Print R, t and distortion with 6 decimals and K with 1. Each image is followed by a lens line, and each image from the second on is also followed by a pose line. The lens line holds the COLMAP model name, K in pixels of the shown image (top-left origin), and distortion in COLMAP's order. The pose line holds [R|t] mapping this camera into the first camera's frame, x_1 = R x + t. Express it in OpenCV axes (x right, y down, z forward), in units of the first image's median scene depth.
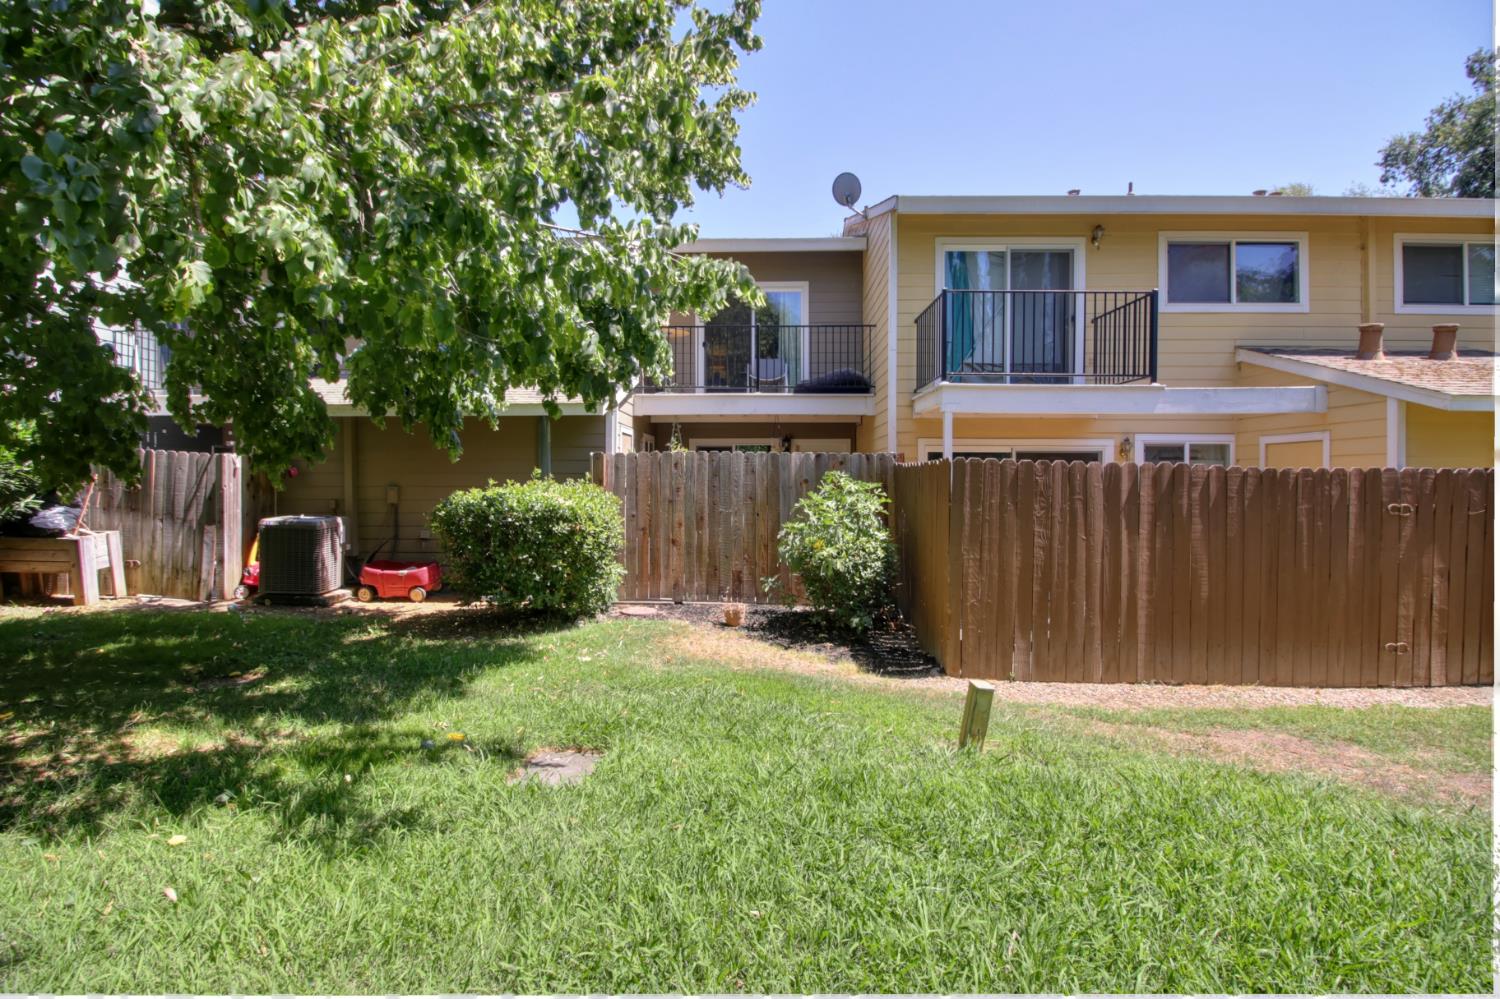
lens RADIAL K [[699.1, 0, 754.5], [0, 699.1, 472.9], [0, 0, 1]] dist [-0.003397, -0.003486]
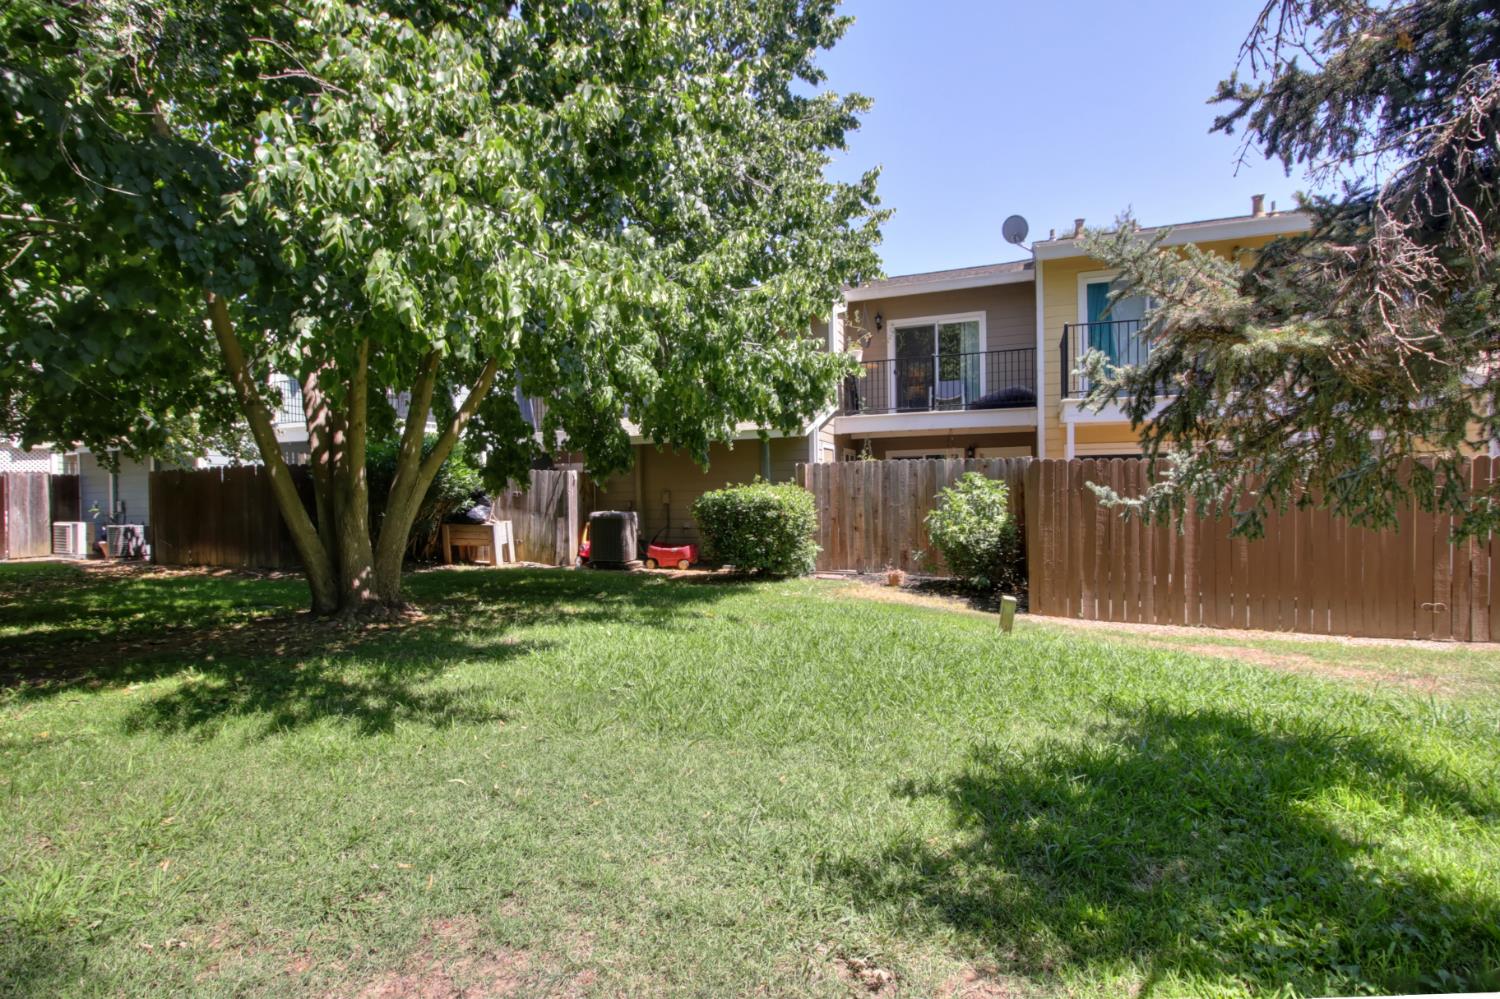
lens RADIAL K [[699.1, 0, 750.8], [0, 699.1, 491.7], [0, 0, 1]] dist [-0.003397, -0.003486]
pose [[0.943084, -0.013987, -0.332260, 0.160120], [0.016765, 0.999844, 0.005495, 0.019942], [0.332131, -0.010752, 0.943172, -0.383363]]
